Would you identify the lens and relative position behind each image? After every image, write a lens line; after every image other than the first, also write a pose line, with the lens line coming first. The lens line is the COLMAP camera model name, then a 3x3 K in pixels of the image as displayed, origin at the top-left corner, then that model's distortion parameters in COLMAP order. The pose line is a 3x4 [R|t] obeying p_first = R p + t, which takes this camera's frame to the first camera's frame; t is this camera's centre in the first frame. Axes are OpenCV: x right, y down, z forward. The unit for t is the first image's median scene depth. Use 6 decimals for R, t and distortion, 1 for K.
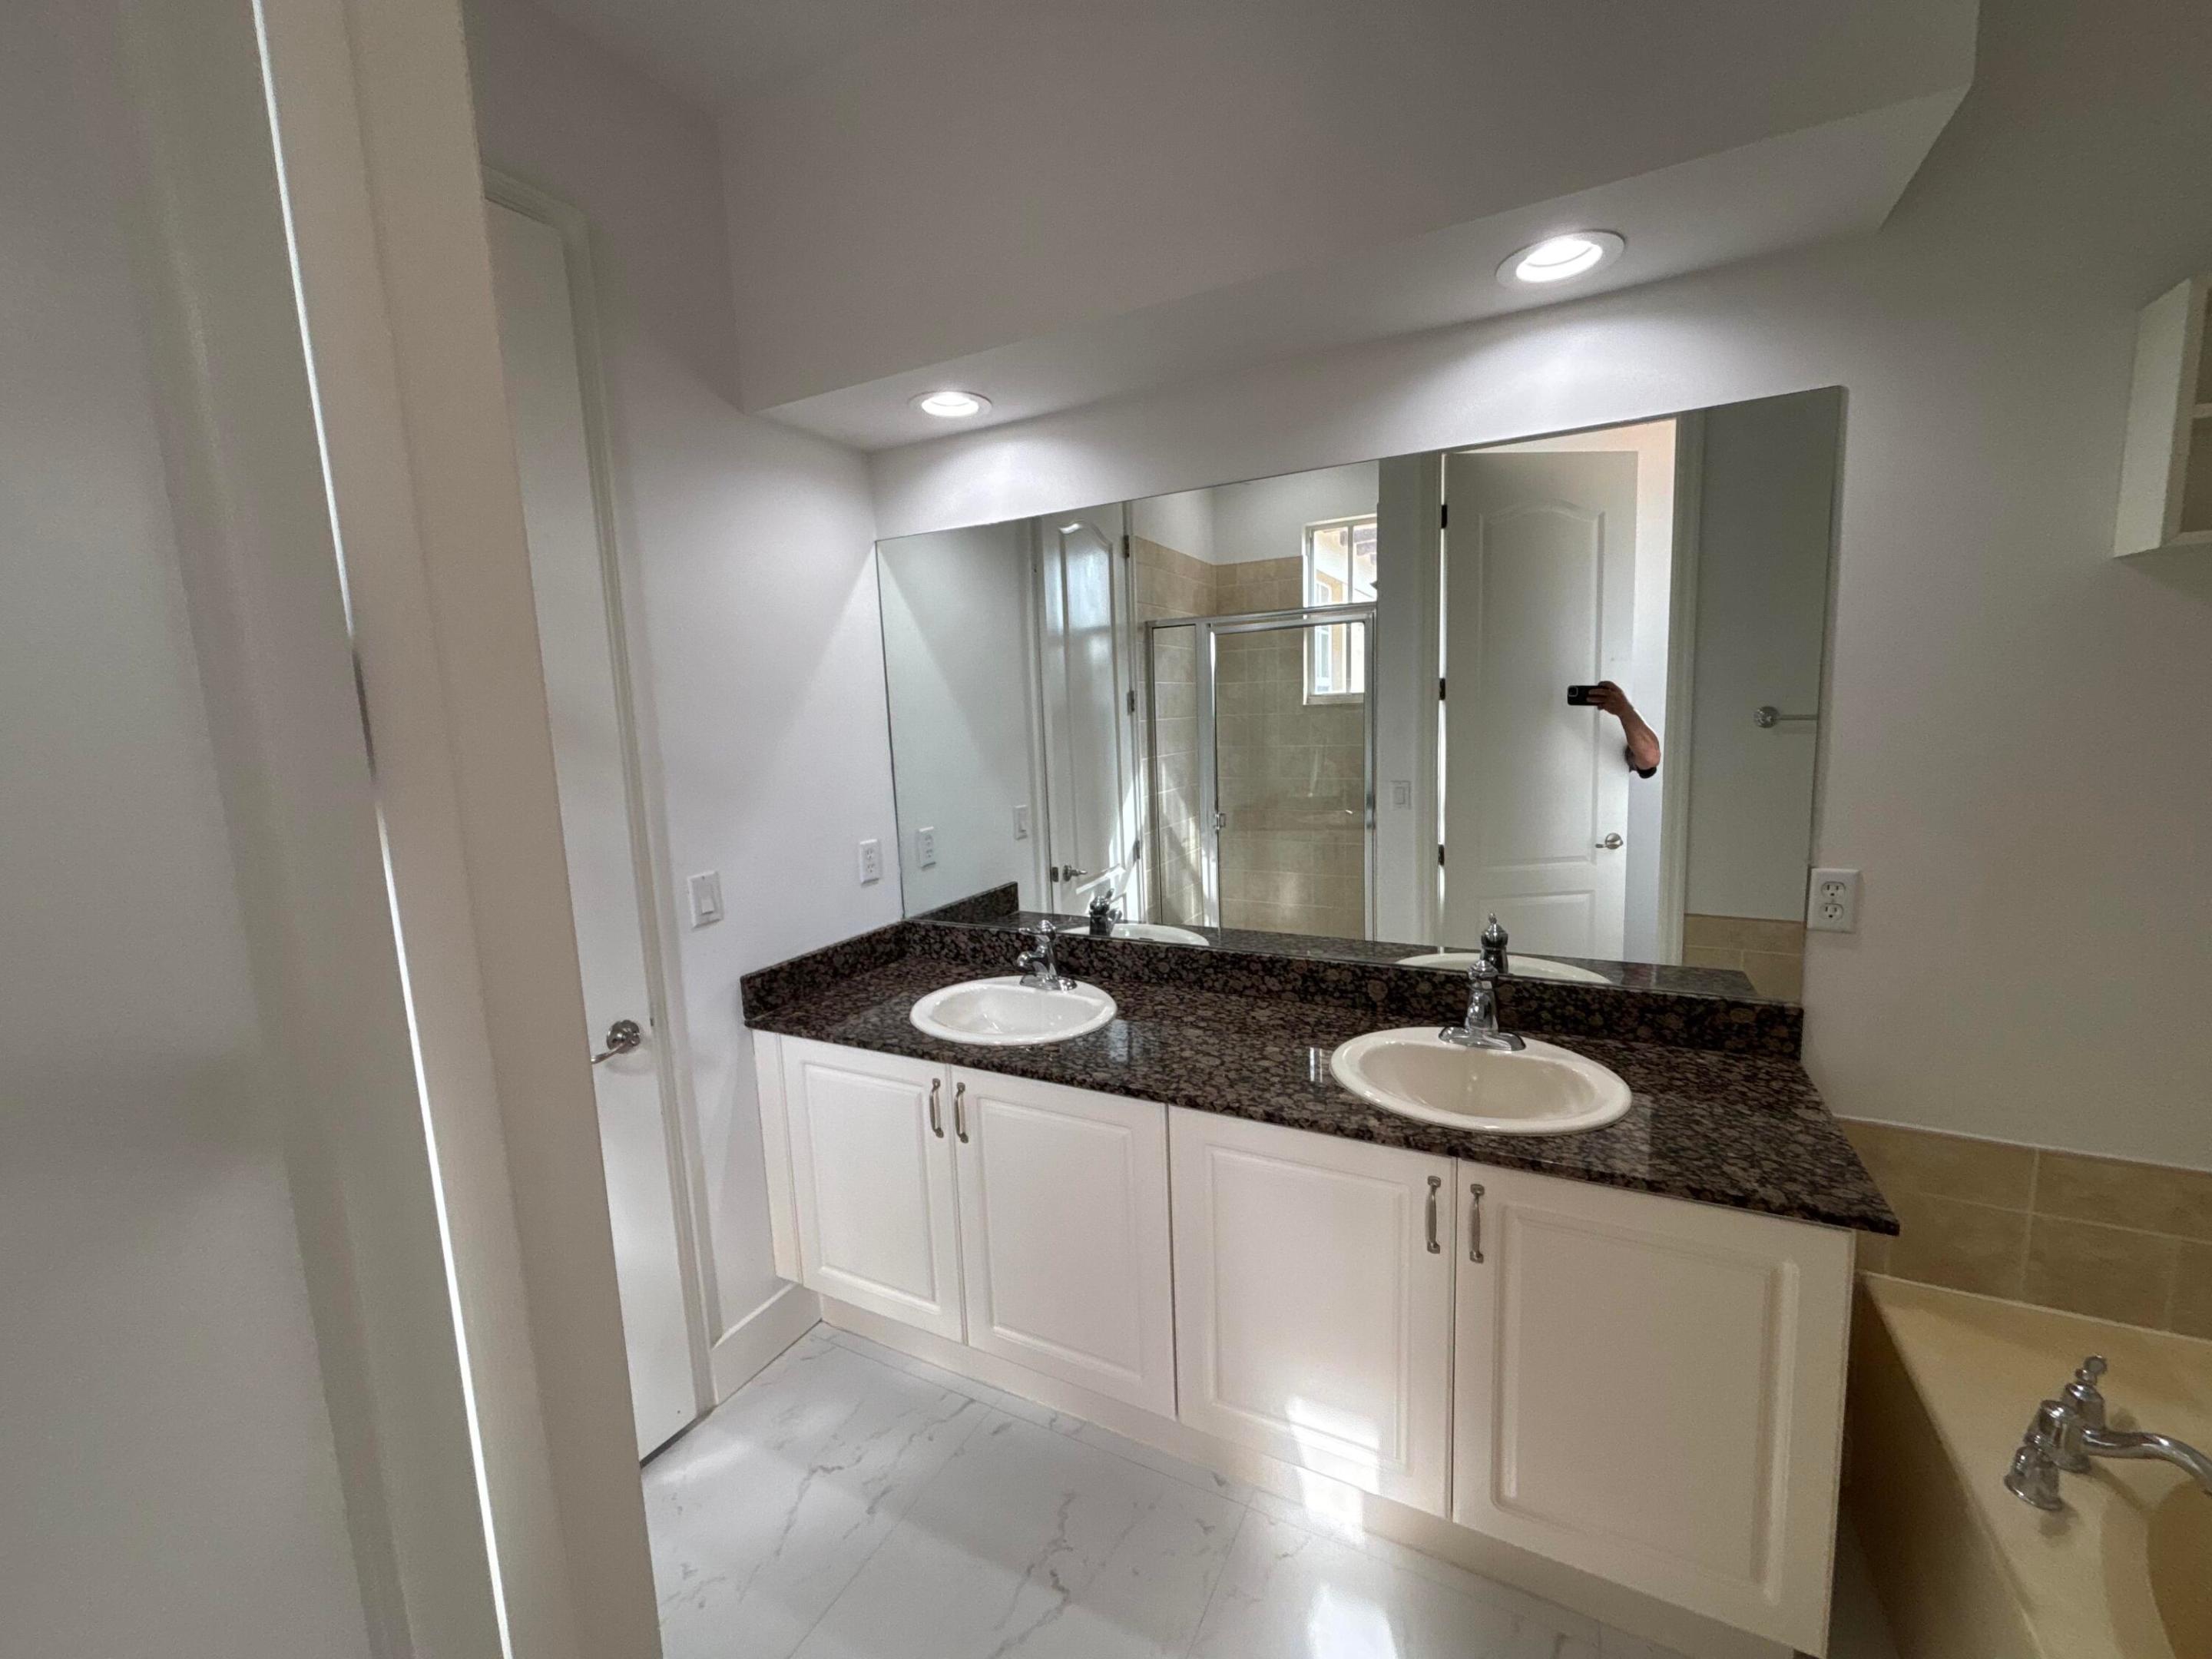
lens RADIAL K [[891.9, 0, 1099.8], [0, 891.9, 820.1], [0, 0, 1]] dist [0.000594, 0.000092]
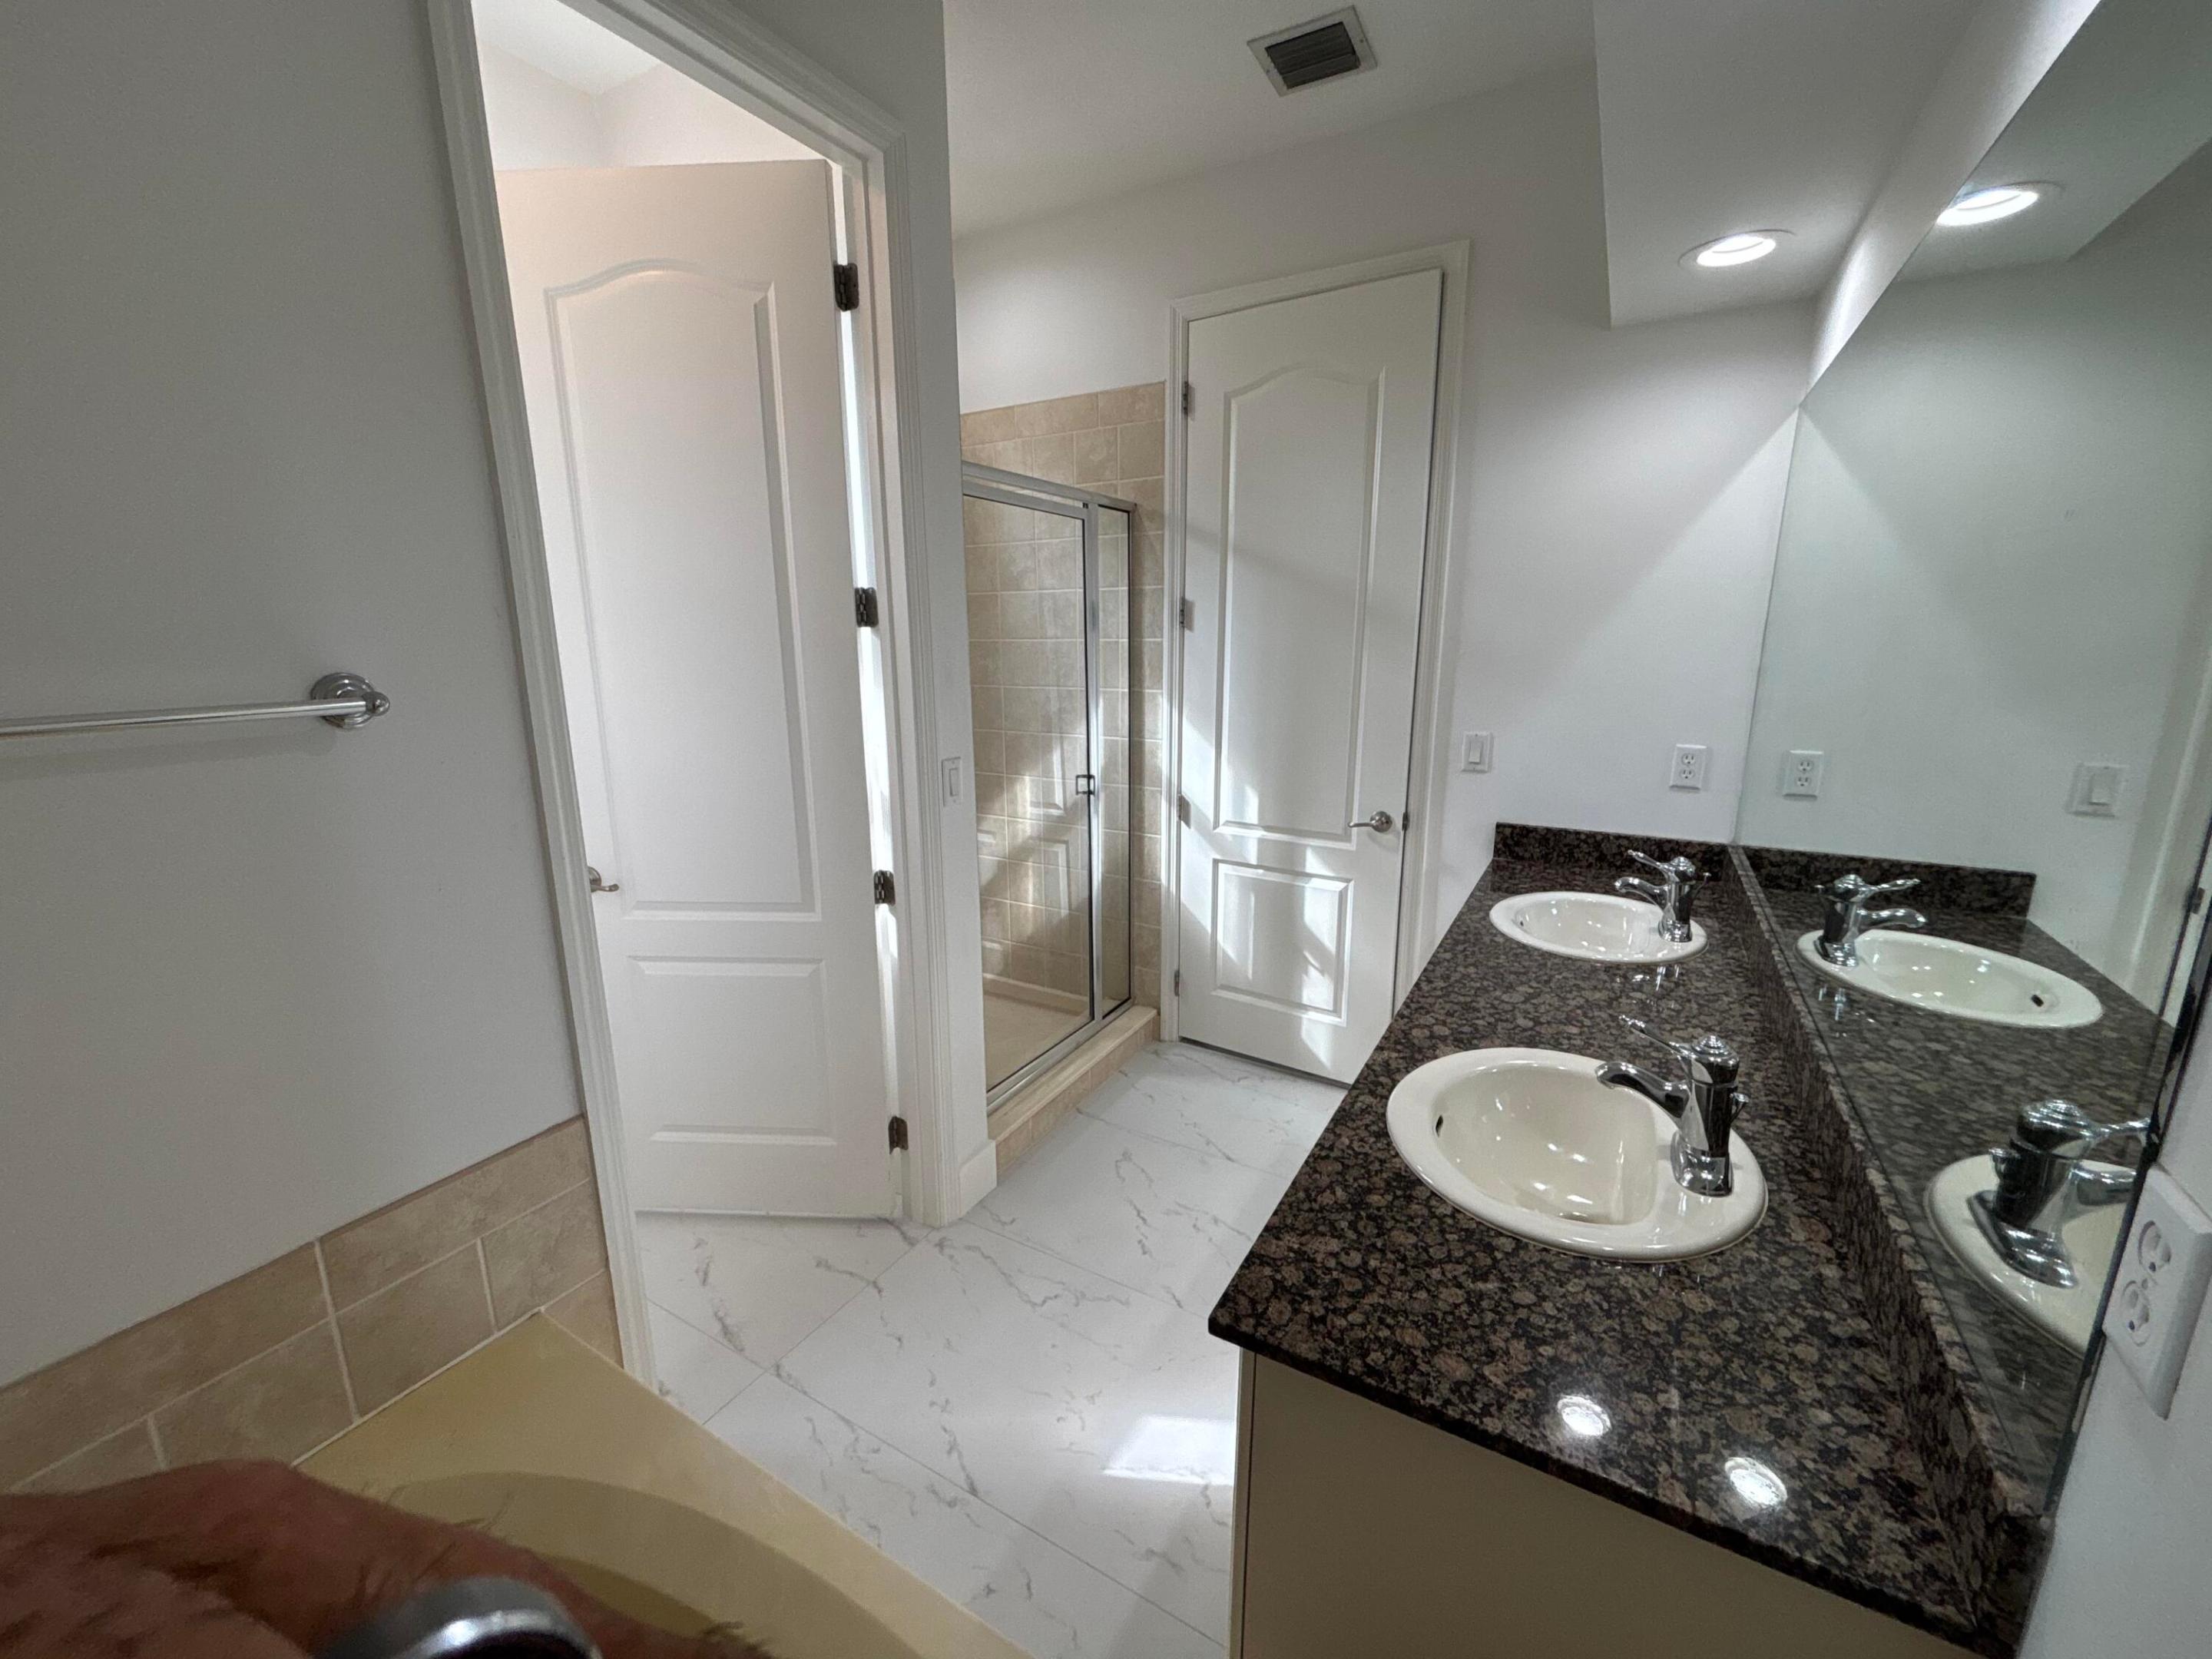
lens RADIAL K [[891.9, 0, 1099.6], [0, 891.9, 833.0], [0, 0, 1]] dist [0.000594, 0.000092]
pose [[-0.047620, 0.263741, -0.963417, 0.982407], [-0.121798, 0.955781, 0.267671, -0.090216], [0.991412, 0.130089, -0.013391, 0.554264]]
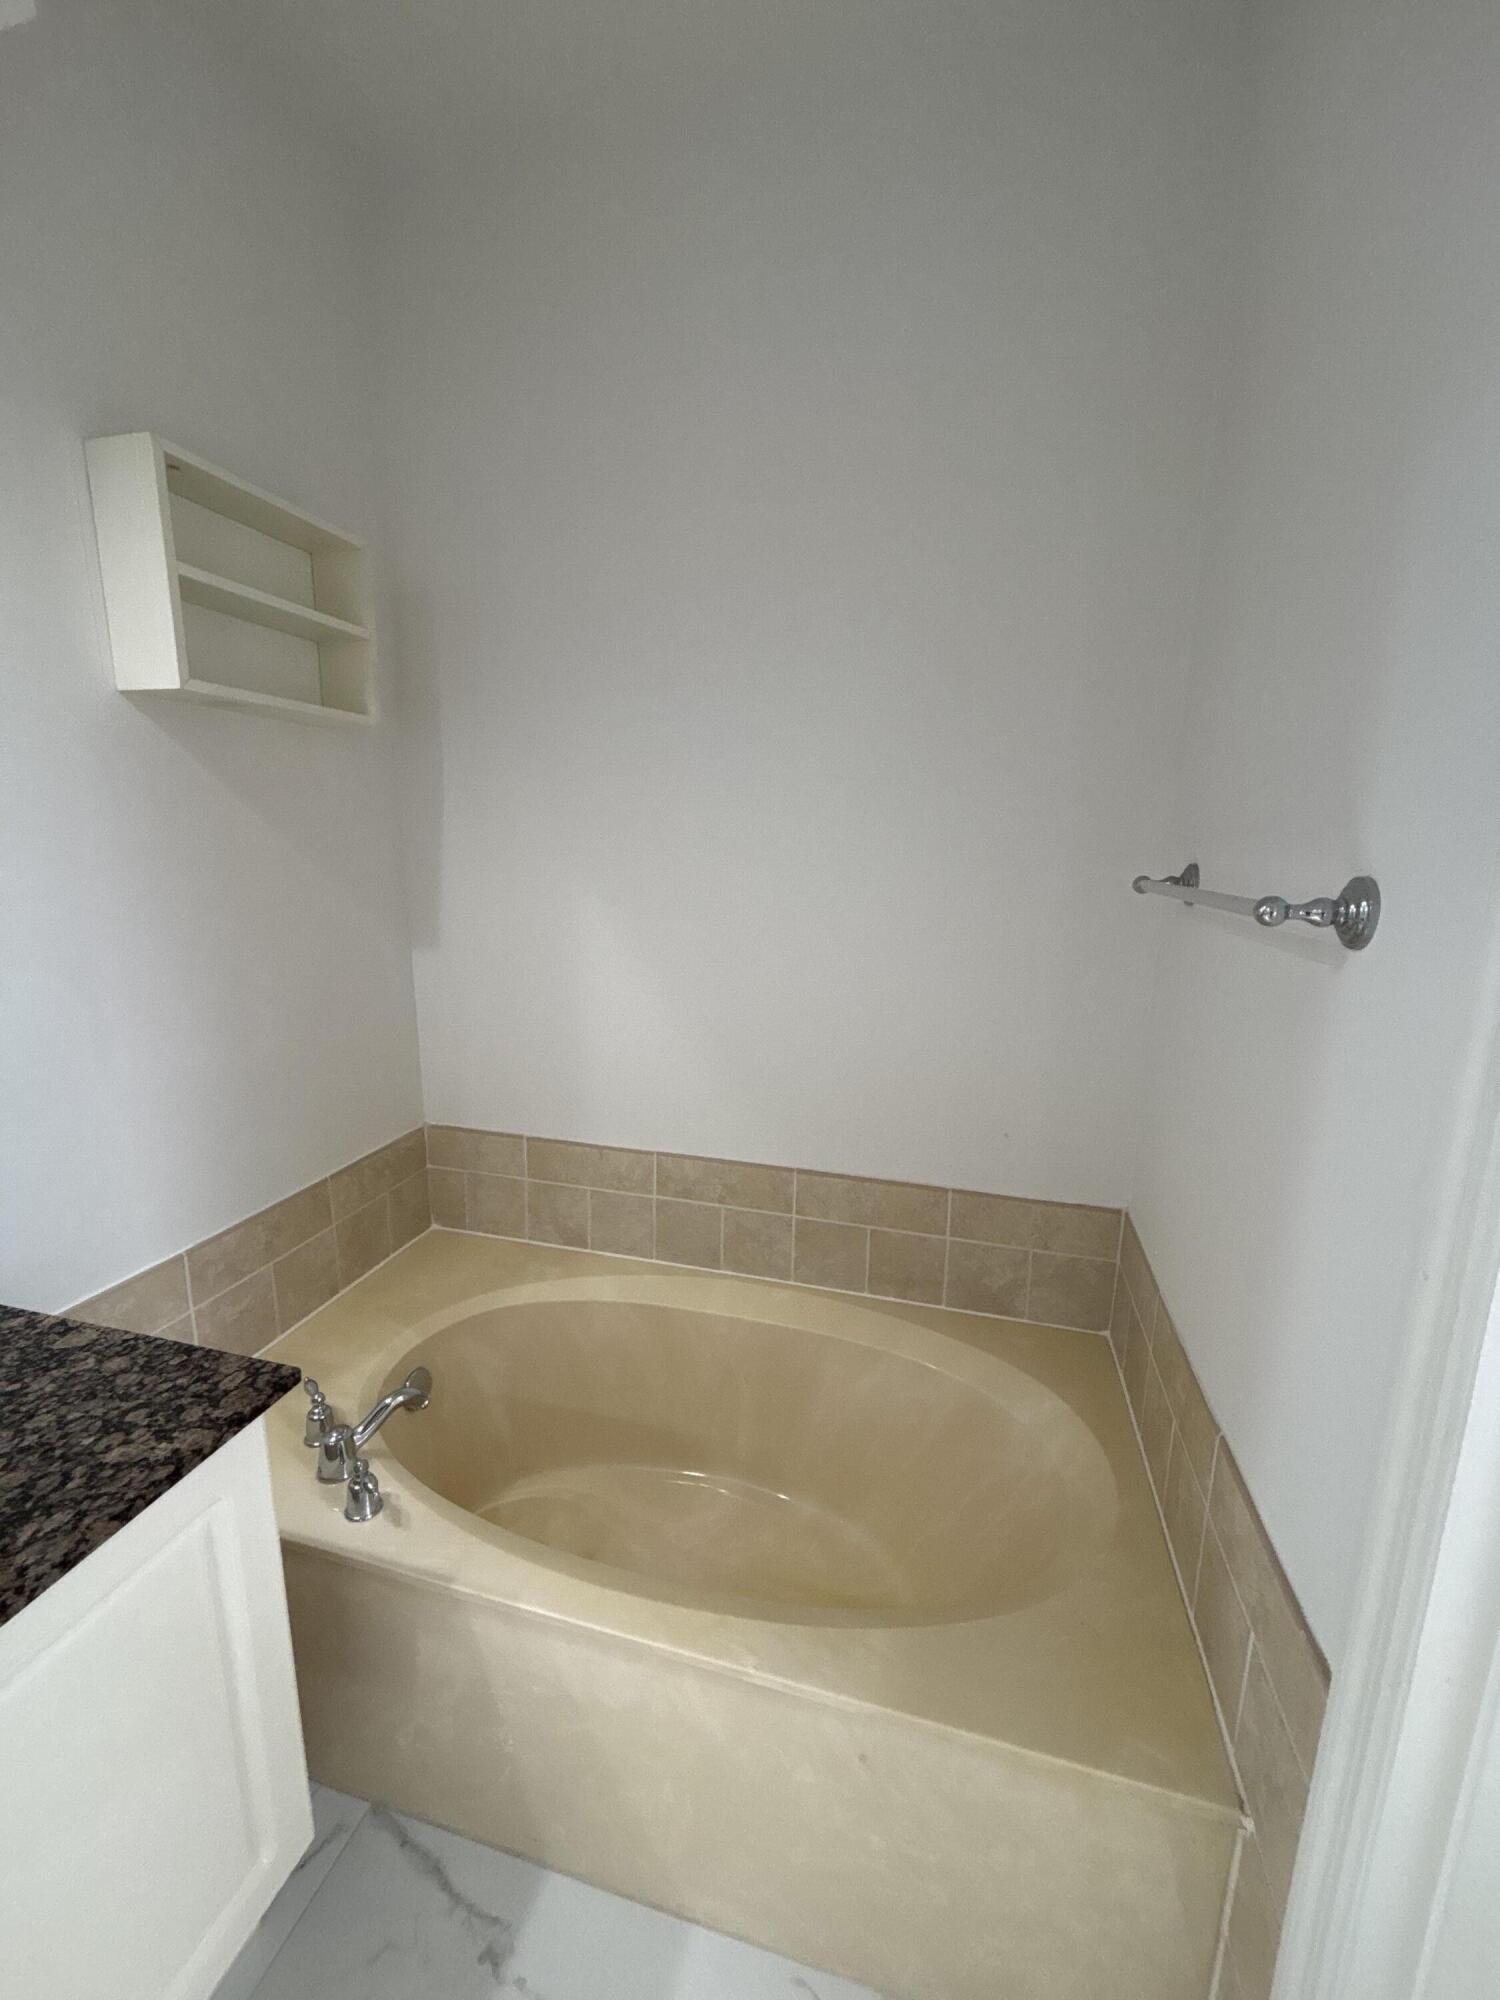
lens RADIAL K [[806.4, 0, 746.0], [0, 806.4, 998.9], [0, 0, 1]] dist [0.000594, 0.000092]
pose [[-0.214710, -0.155449, 0.964228, 0.013629], [0.123453, 0.975014, 0.184678, -0.021793], [-0.968844, 0.158689, -0.190155, 0.409448]]
